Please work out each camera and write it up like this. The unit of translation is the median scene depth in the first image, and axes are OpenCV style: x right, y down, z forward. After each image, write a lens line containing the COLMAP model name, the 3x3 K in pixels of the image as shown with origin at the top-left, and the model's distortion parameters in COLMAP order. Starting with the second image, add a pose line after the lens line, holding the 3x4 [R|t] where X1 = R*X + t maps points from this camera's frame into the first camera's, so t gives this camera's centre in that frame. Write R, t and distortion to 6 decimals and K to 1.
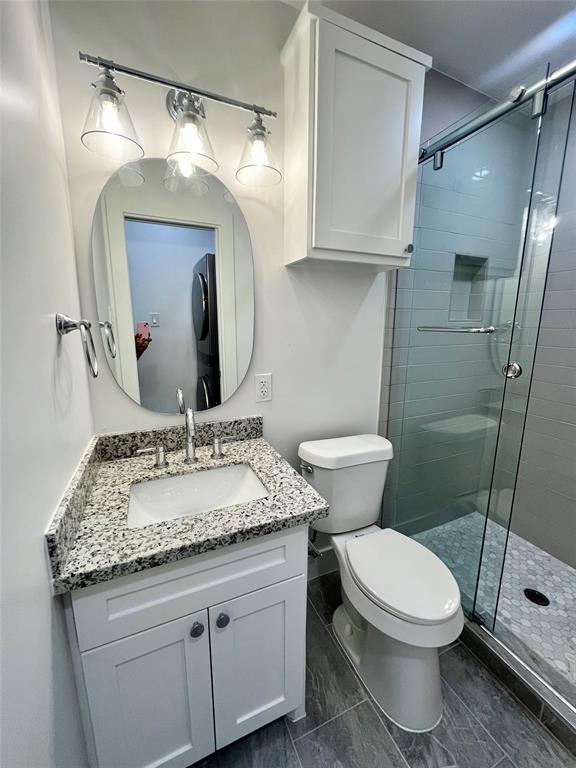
lens RADIAL K [[313.3, 0, 288.0], [0, 313.3, 384.0], [0, 0, 1]] dist [0.000301, -0.000027]
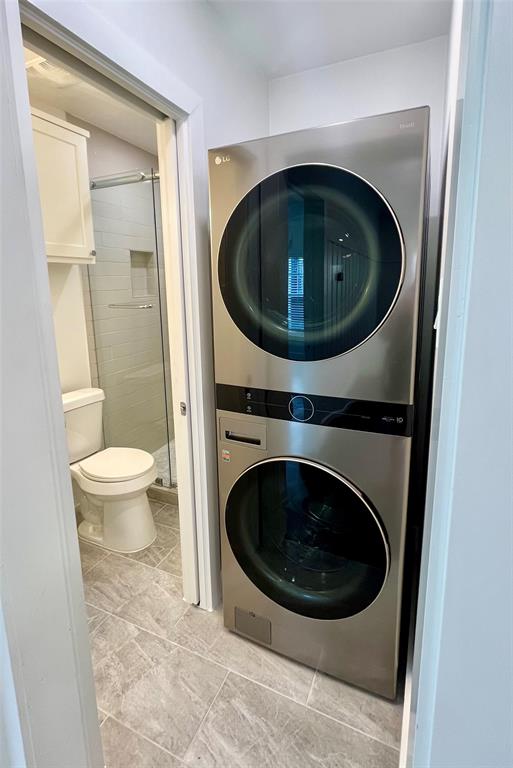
lens RADIAL K [[372.0, 0, 255.9], [0, 372.0, 356.3], [0, 0, 1]] dist [0.000777, -0.000217]
pose [[0.748206, -0.131255, 0.650354, -0.222184], [0.139087, 0.989485, 0.039684, 0.078707], [-0.648724, 0.060764, 0.758594, -0.726939]]
